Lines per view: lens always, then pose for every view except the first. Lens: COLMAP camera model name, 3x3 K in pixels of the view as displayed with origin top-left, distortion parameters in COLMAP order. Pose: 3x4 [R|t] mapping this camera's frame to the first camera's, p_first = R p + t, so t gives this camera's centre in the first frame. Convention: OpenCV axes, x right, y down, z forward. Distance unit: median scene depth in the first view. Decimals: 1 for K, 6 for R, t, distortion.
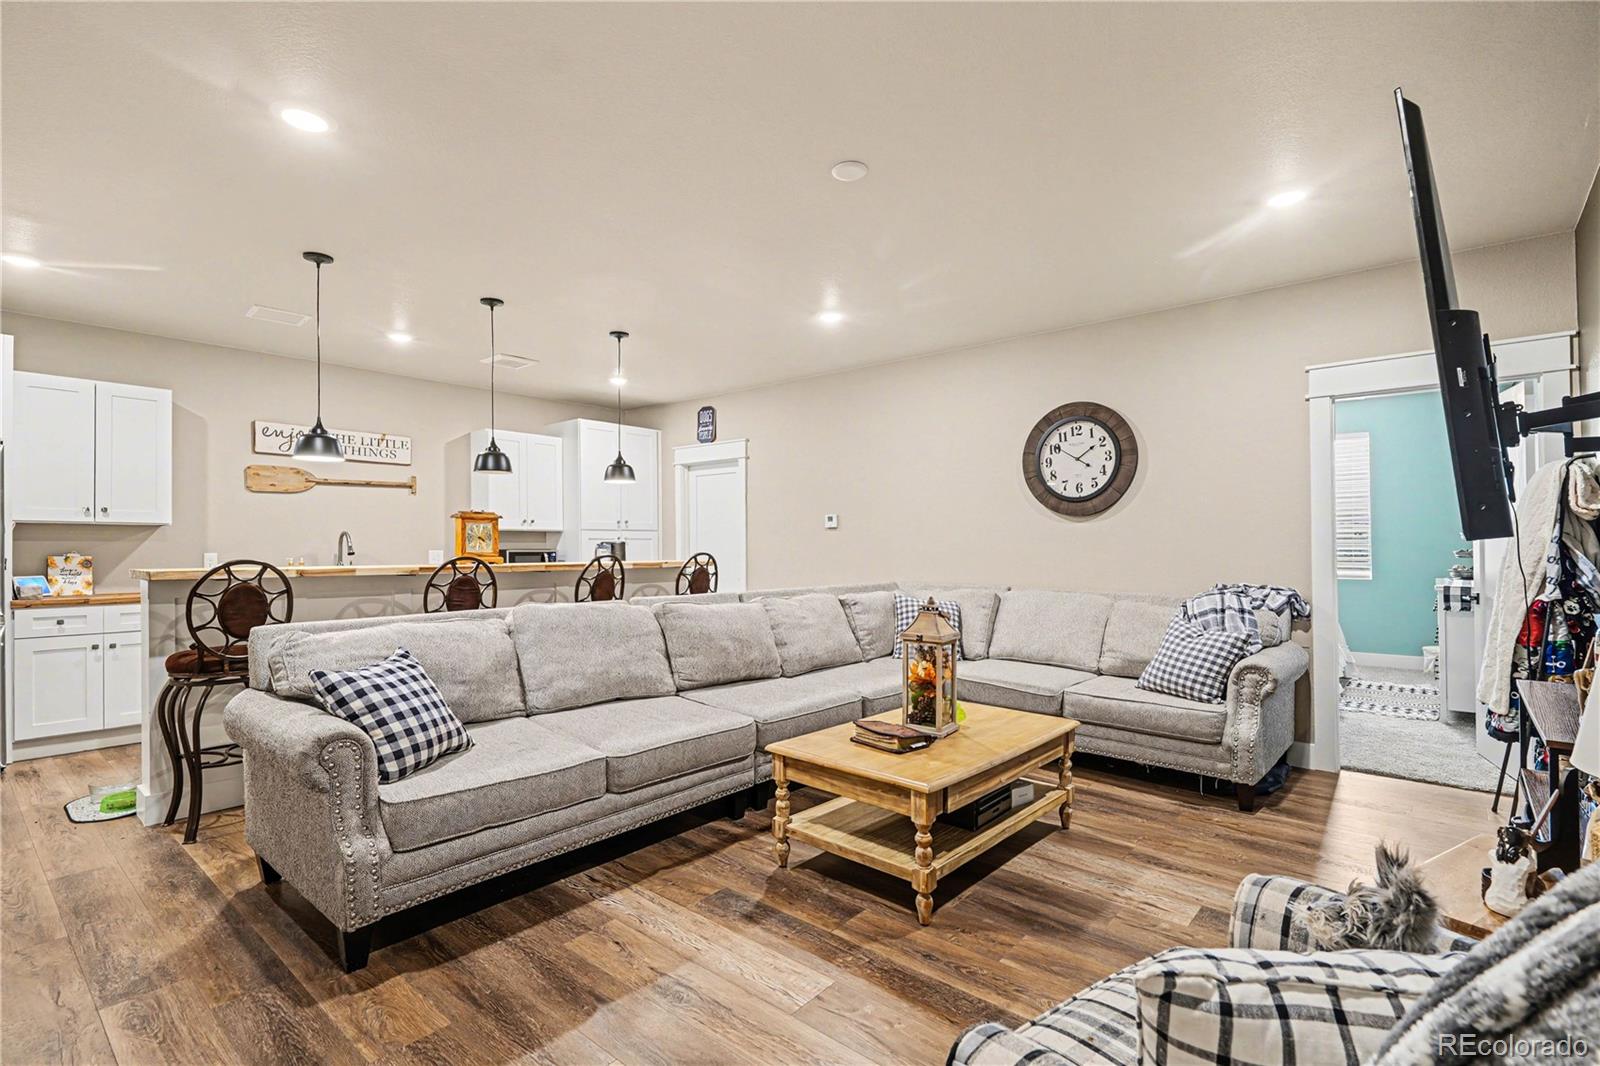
lens RADIAL K [[754.4, 0, 804.0], [0, 754.4, 537.8], [0, 0, 1]] dist [0.003846, -0.000764]
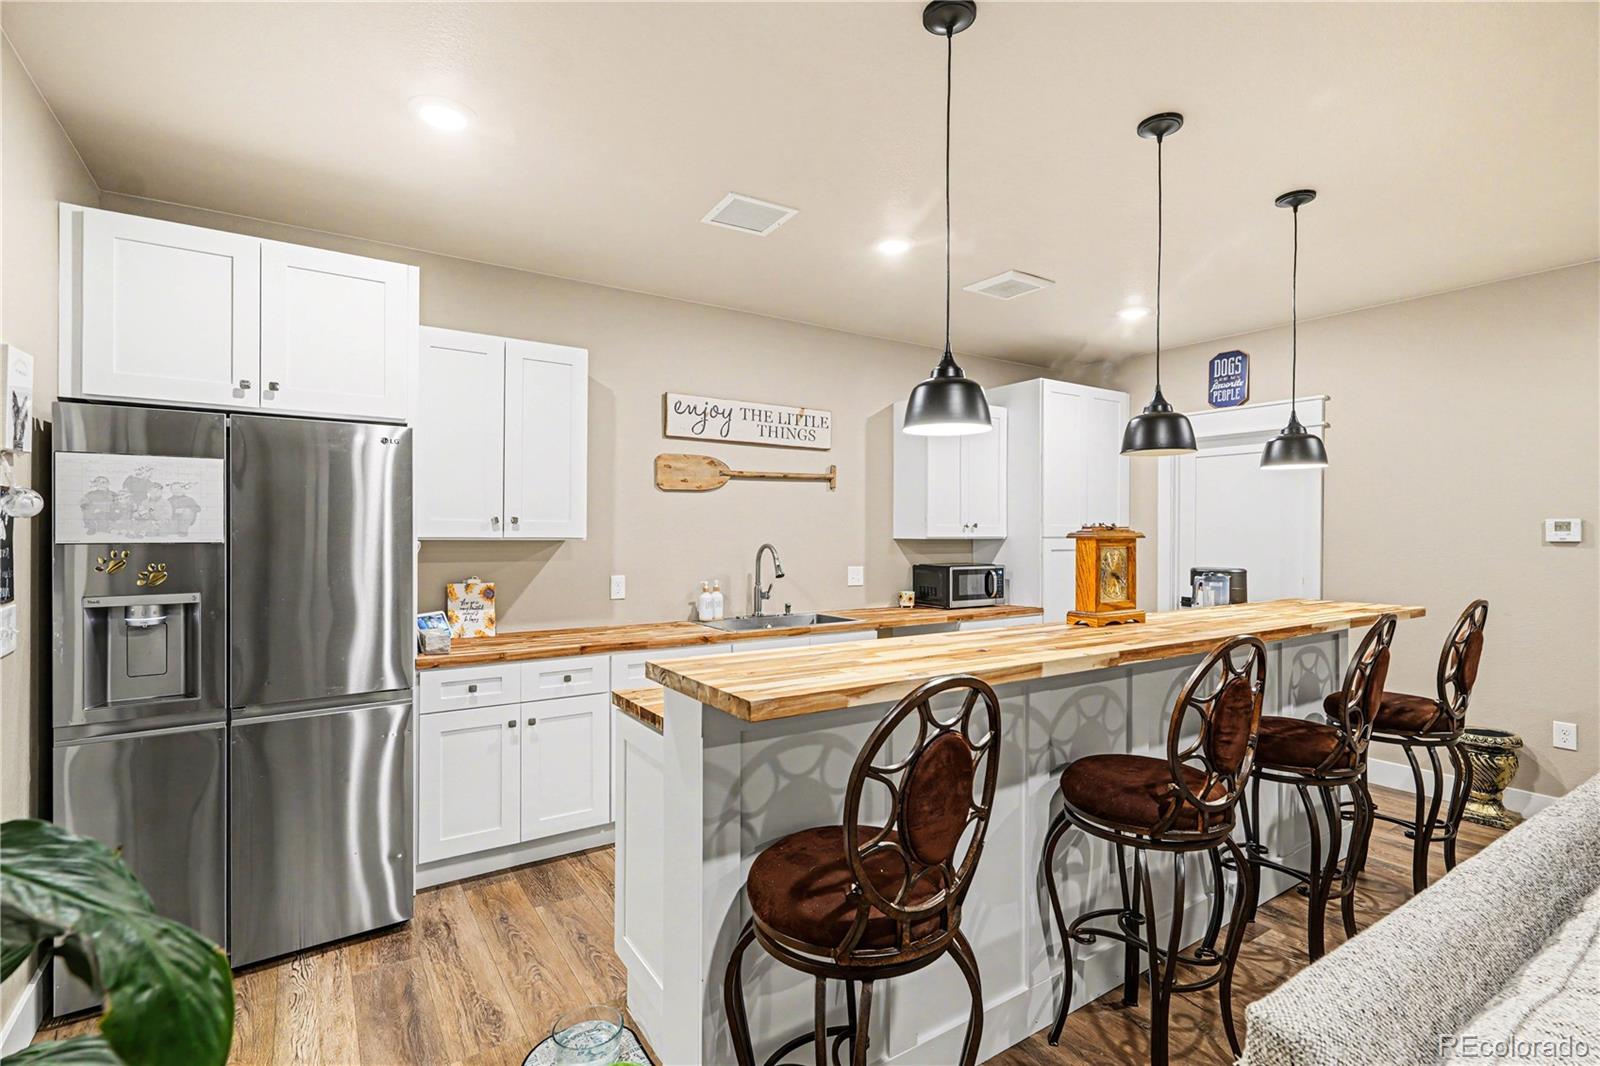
lens RADIAL K [[754.4, 0, 798.4], [0, 754.4, 529.2], [0, 0, 1]] dist [0.003846, -0.000764]
pose [[0.960321, 0.004489, -0.278861, -0.436661], [-0.002560, 0.999970, 0.007283, -0.031736], [0.278885, -0.006280, 0.960304, 0.366981]]
